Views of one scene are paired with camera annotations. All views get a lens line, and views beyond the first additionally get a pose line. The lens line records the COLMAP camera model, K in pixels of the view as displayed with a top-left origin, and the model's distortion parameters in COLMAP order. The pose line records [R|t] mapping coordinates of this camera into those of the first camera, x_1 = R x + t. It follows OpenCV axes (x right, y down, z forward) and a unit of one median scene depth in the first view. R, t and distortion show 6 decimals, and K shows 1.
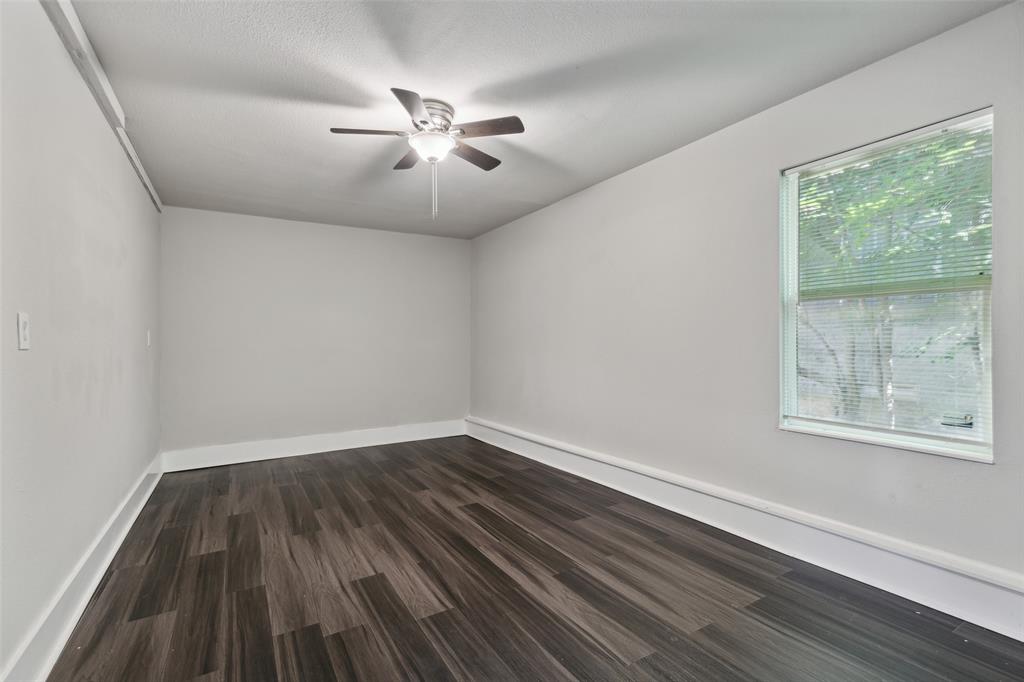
lens RADIAL K [[467.1, 0, 511.2], [0, 467.1, 338.4], [0, 0, 1]] dist [0.010129, 0.000085]
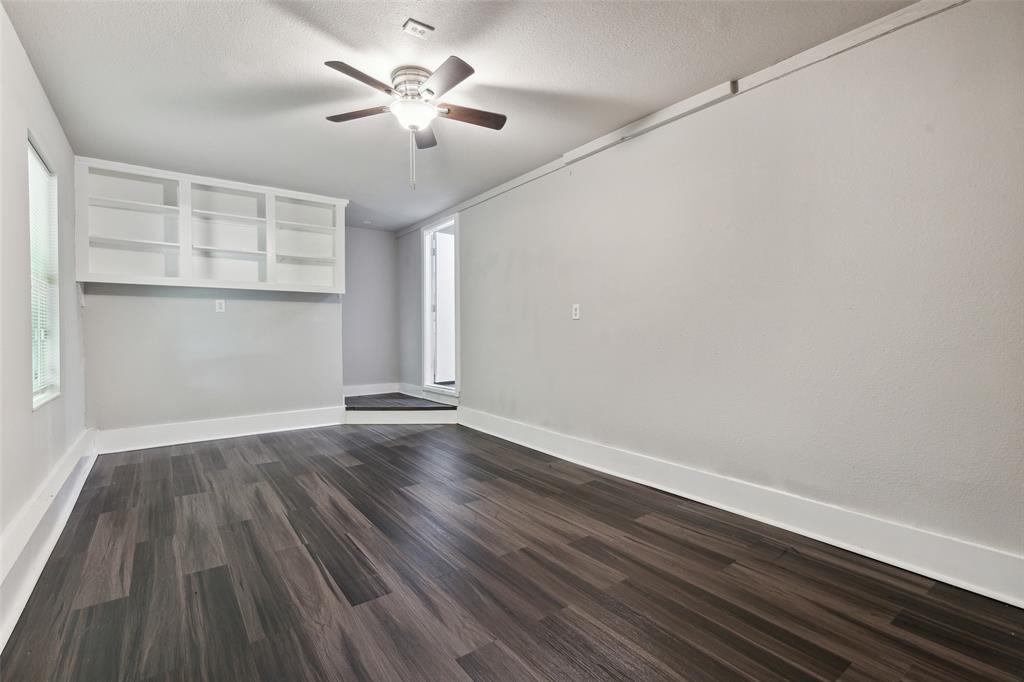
lens RADIAL K [[467.1, 0, 511.2], [0, 467.1, 338.4], [0, 0, 1]] dist [0.010129, 0.000085]
pose [[-0.993763, 0.020759, -0.109566, -0.241472], [0.019986, 0.999767, 0.008147, 0.053183], [0.109710, 0.005906, -0.993946, 1.866754]]
